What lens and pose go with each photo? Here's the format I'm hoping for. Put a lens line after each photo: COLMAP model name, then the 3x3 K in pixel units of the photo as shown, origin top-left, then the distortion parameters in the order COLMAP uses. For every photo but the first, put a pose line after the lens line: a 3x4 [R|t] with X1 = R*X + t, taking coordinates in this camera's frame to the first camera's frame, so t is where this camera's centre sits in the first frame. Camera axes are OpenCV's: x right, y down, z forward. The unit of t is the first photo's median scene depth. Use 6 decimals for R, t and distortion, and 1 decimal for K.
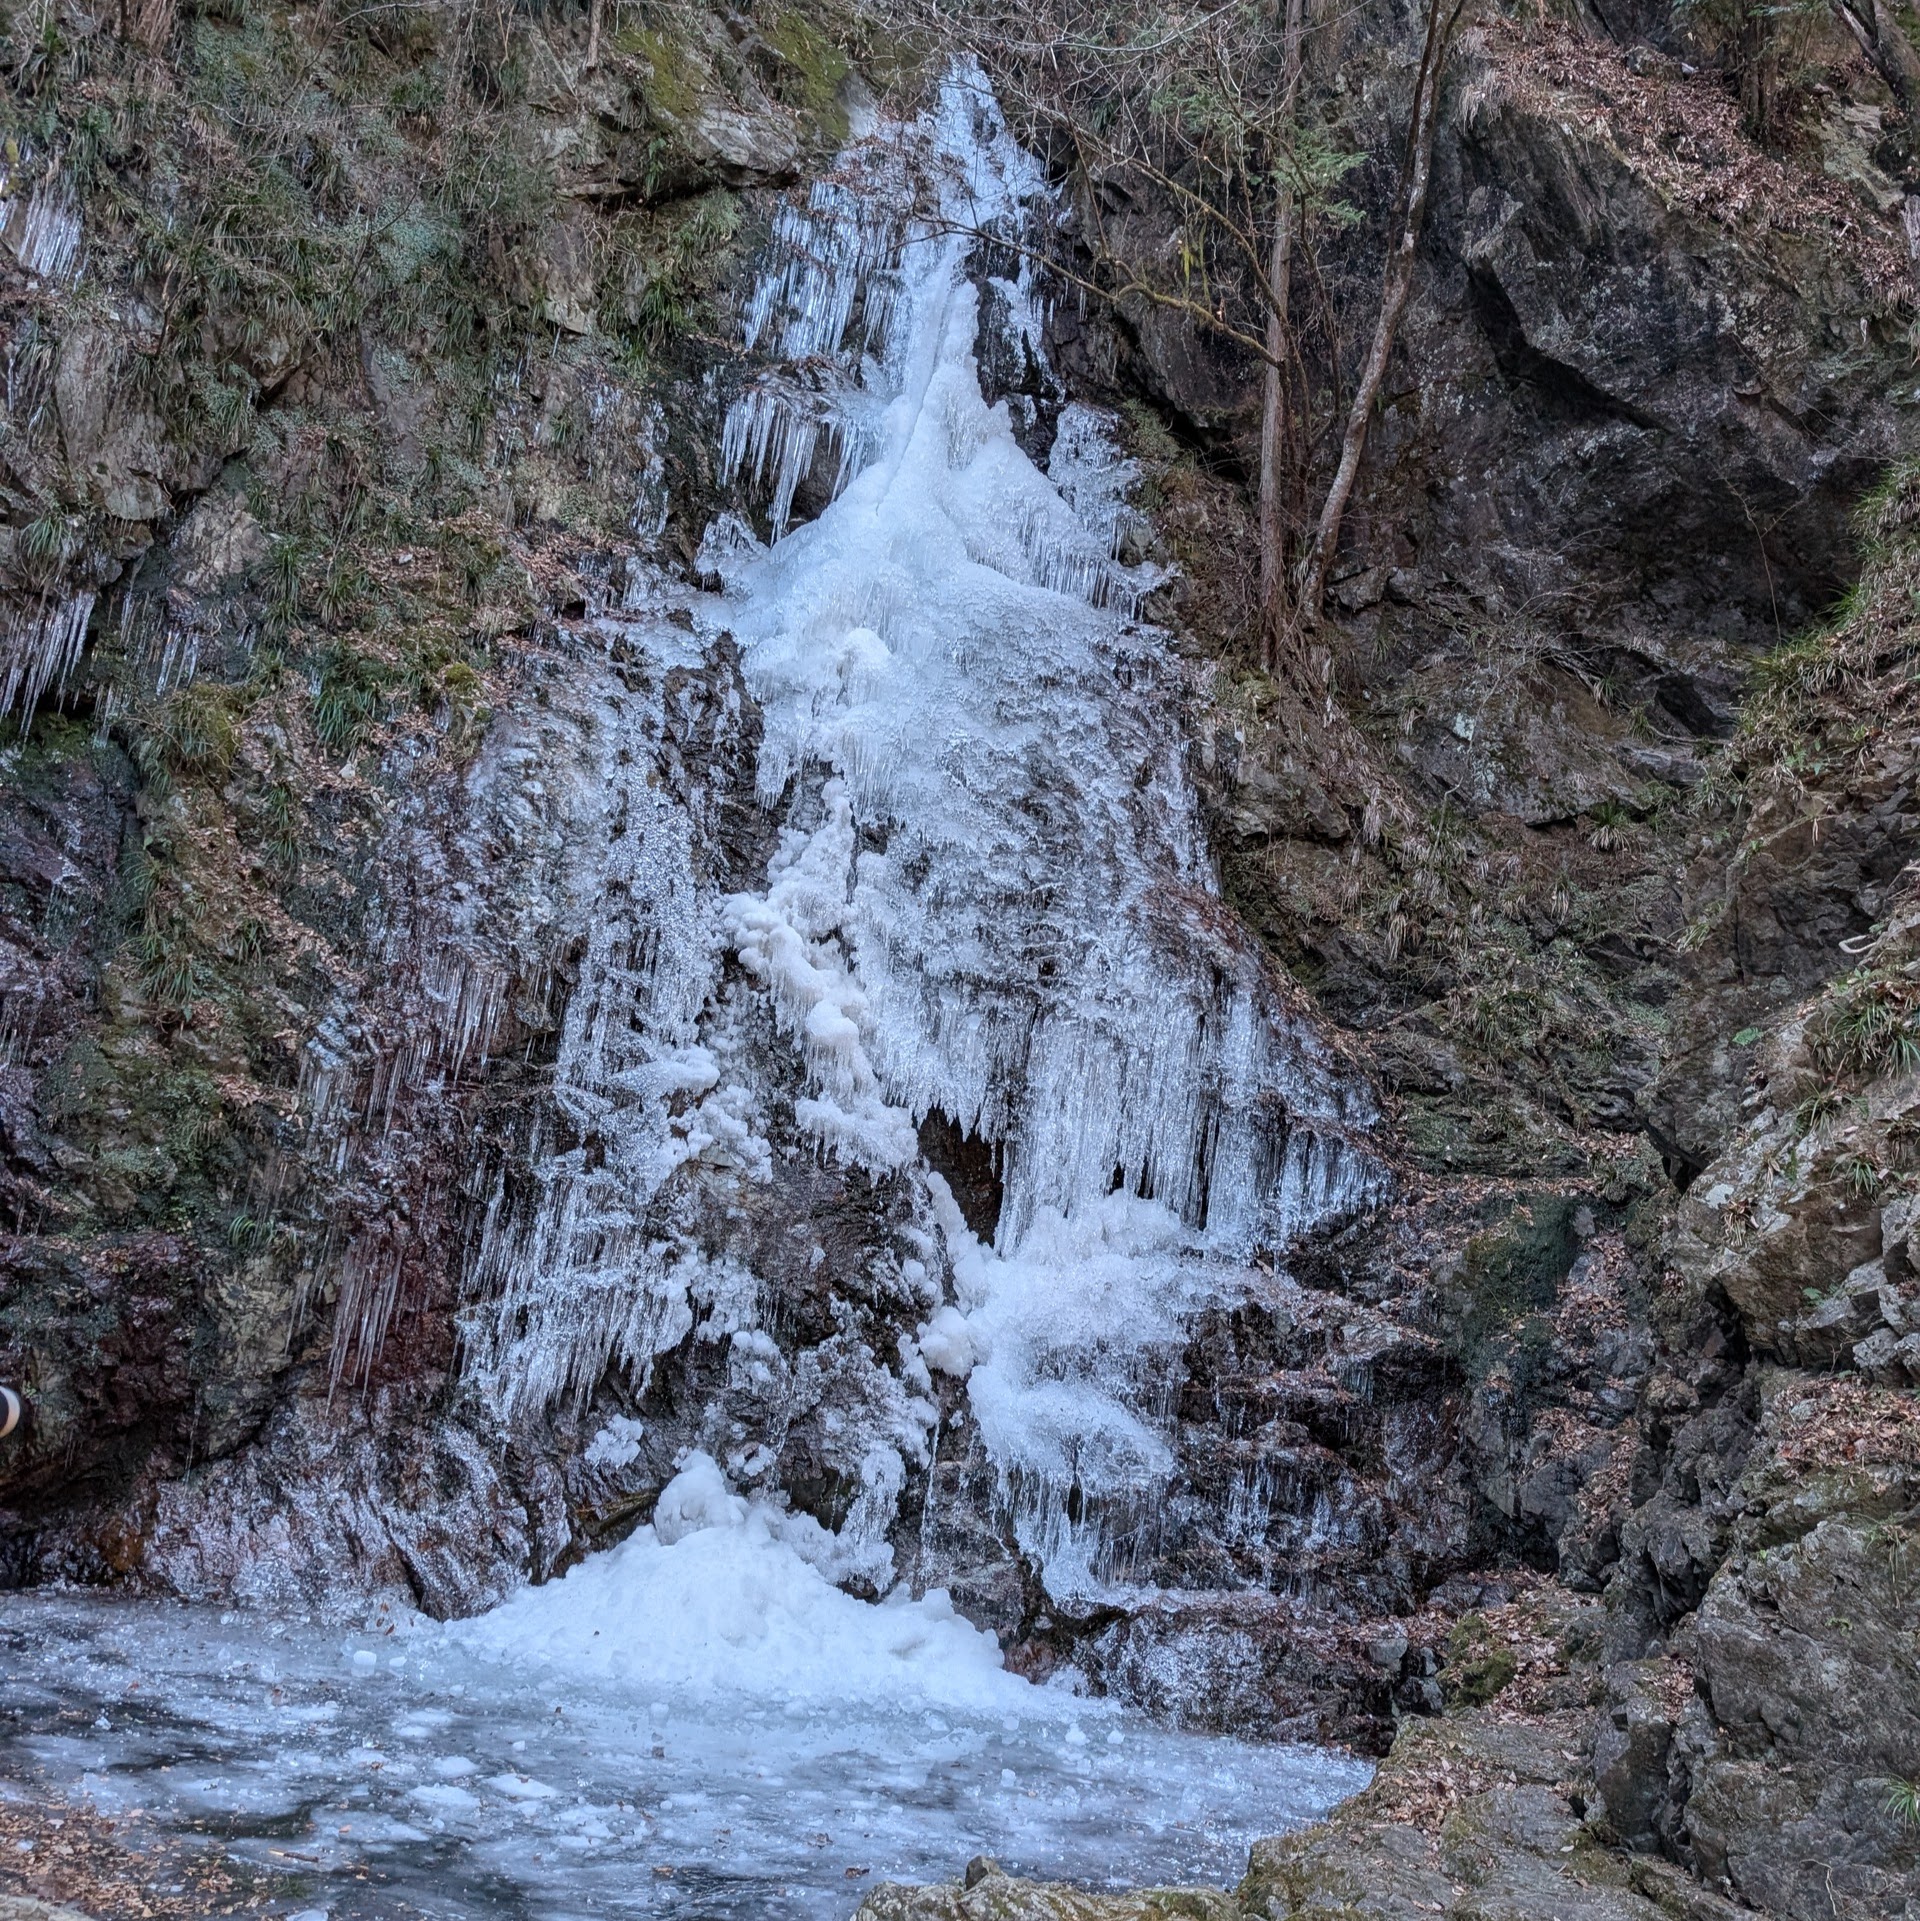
lens RADIAL K [[1841.5, 0, 977.0], [0, 1841.5, 987.2], [0, 0, 1]] dist [0.041971, -0.054965]
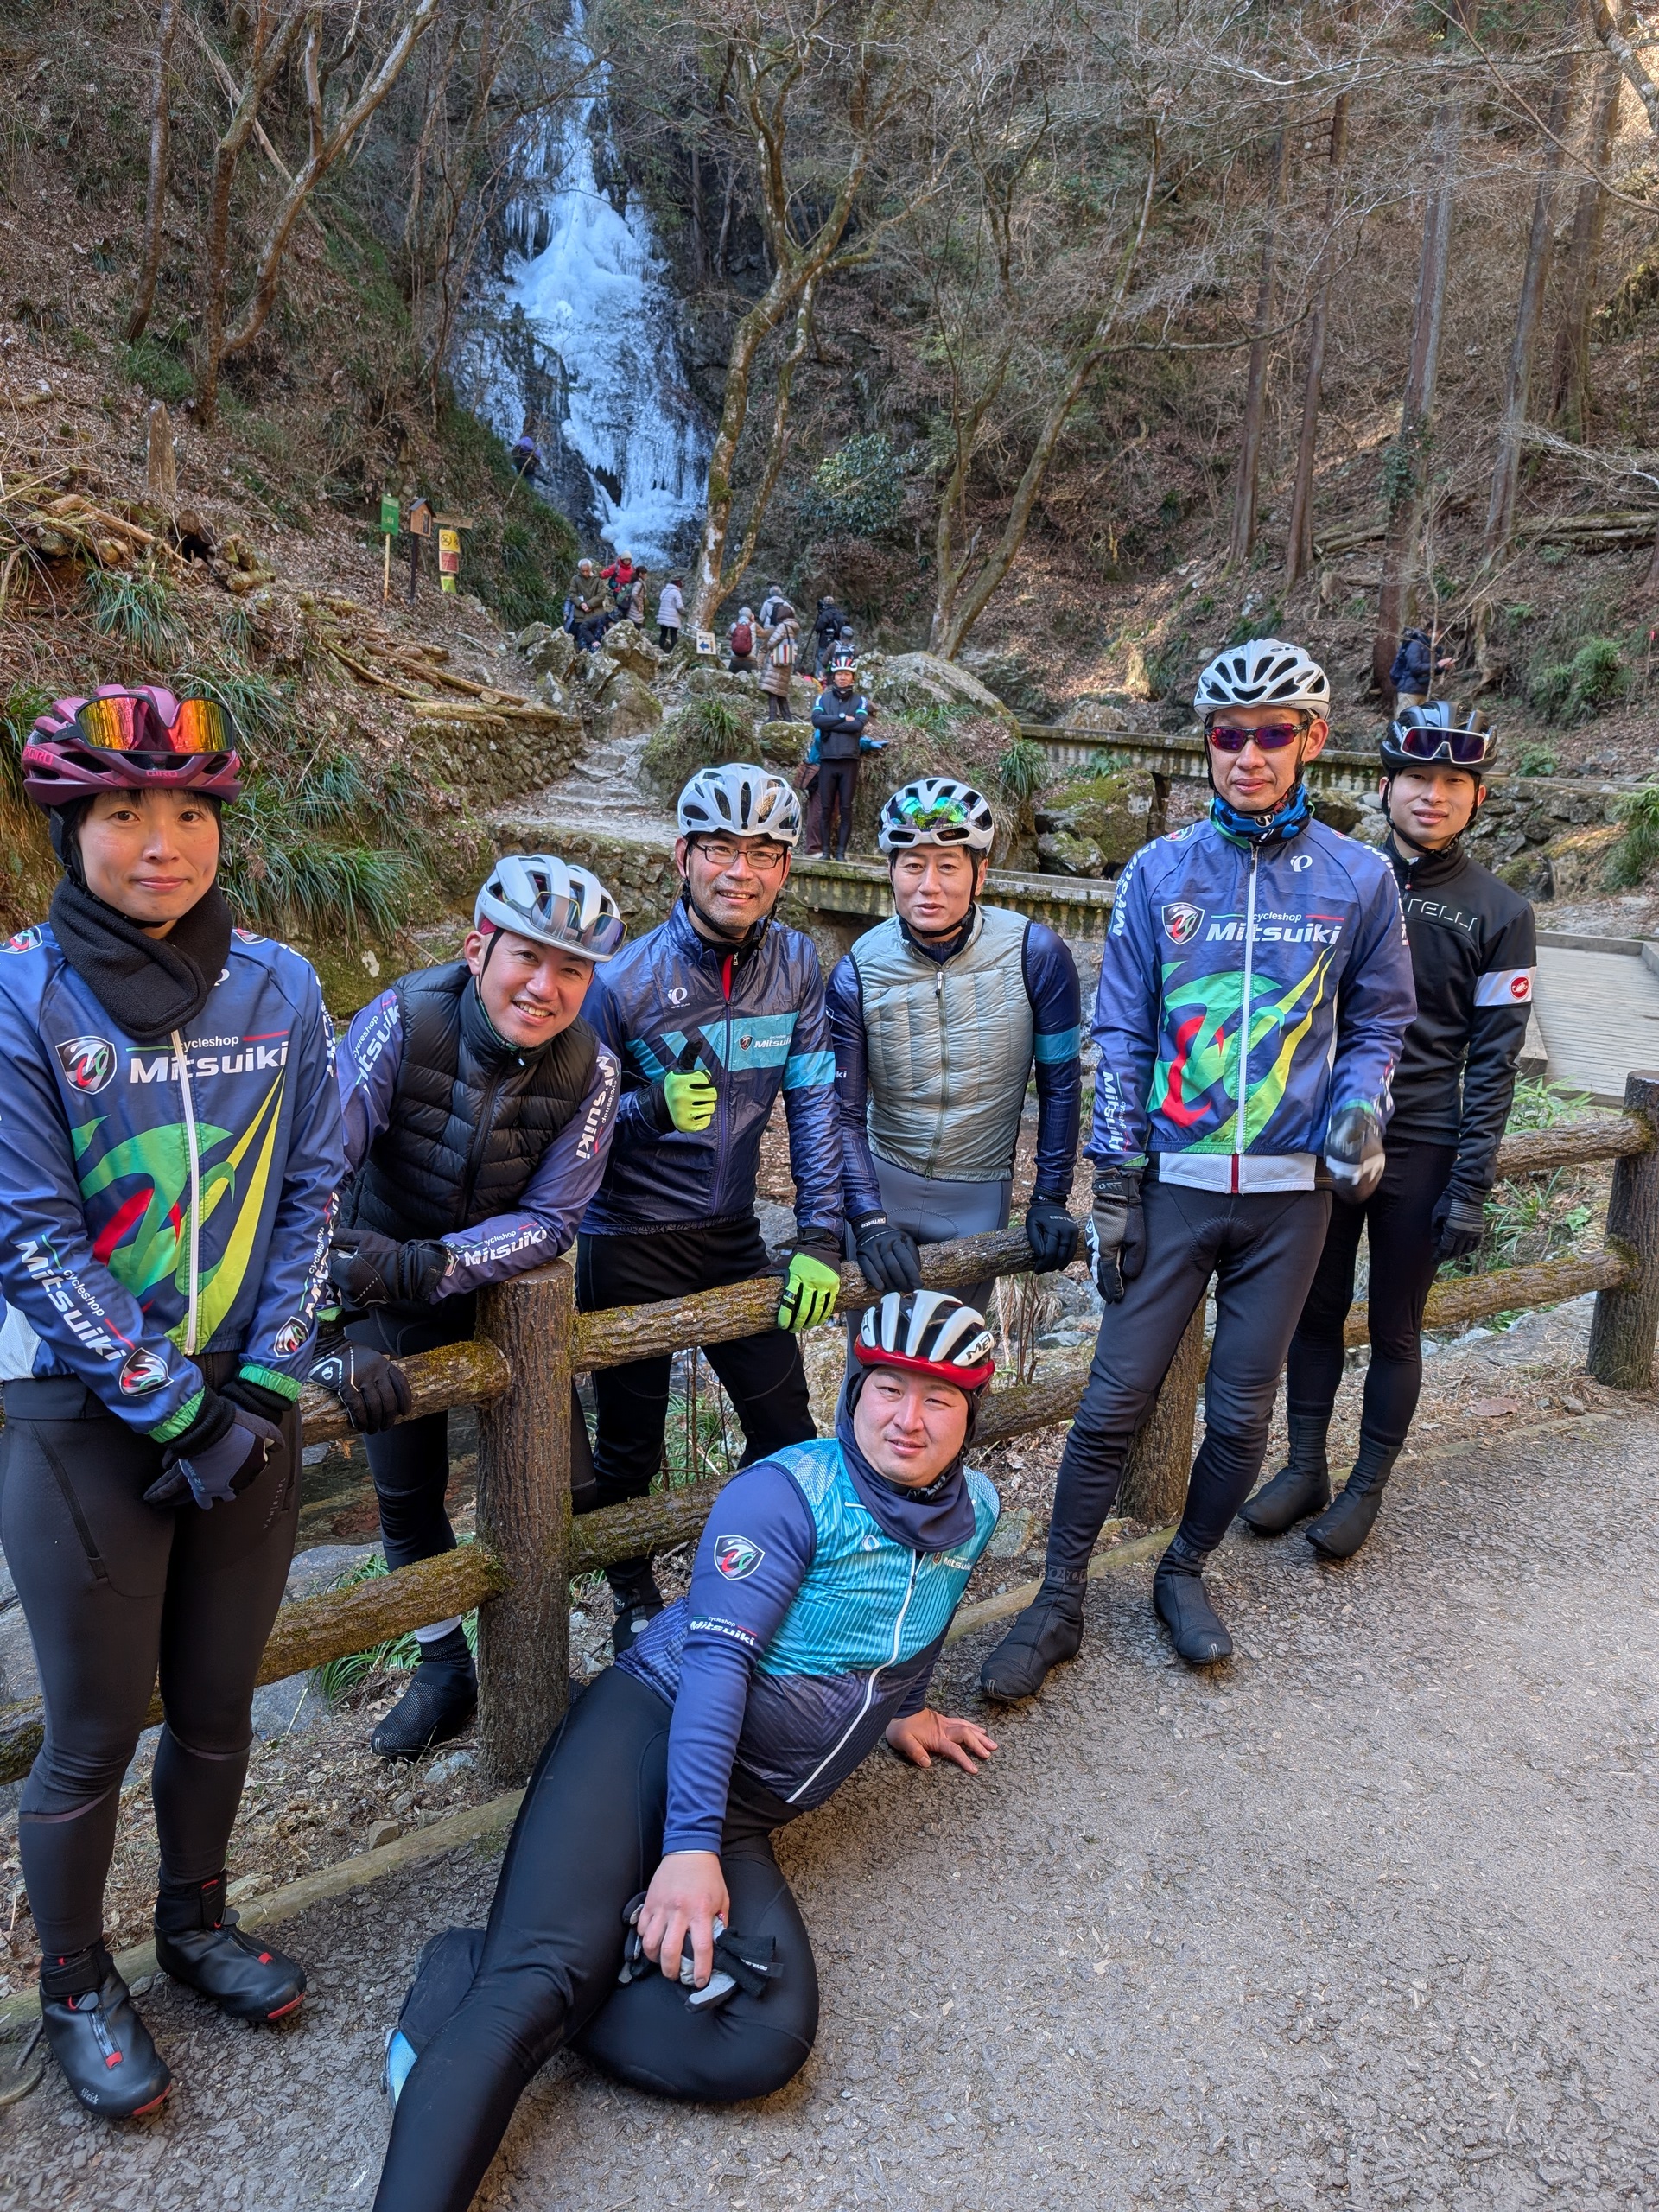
lens RADIAL K [[1606.8, 0, 832.7], [0, 1606.8, 1111.4], [0, 0, 1]] dist [0.004531, 0.003364]
pose [[0.997301, -0.068851, 0.025501, 0.230302], [0.052632, 0.912570, 0.405519, -0.026314], [-0.051192, -0.403083, 0.913731, -2.060848]]
